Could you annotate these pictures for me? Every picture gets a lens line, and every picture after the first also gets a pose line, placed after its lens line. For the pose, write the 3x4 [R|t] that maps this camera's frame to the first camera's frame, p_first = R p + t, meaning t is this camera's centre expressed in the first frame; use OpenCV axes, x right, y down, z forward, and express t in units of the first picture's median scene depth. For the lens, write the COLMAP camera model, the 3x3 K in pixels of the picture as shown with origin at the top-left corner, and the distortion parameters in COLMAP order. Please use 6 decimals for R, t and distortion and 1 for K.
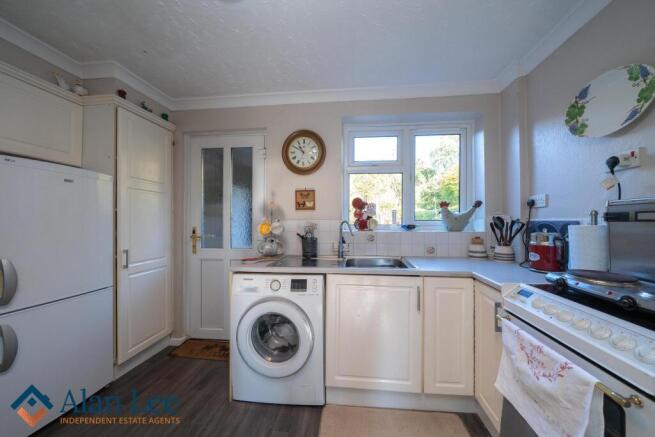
lens RADIAL K [[228.8, 0, 333.2], [0, 228.8, 220.5], [0, 0, 1]] dist [-0.001214, -0.000029]
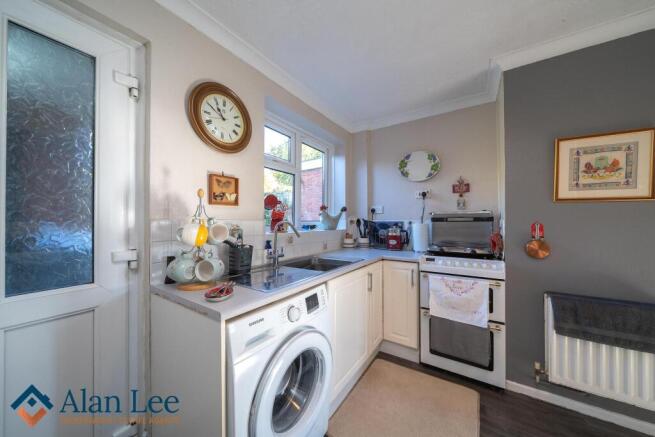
lens RADIAL K [[228.8, 0, 333.2], [0, 228.8, 220.5], [0, 0, 1]] dist [-0.001214, -0.000029]
pose [[0.457003, 0.004637, 0.889453, -0.608177], [-0.001058, 0.999989, -0.004670, 0.002664], [-0.889464, 0.001193, 0.457003, 0.427549]]
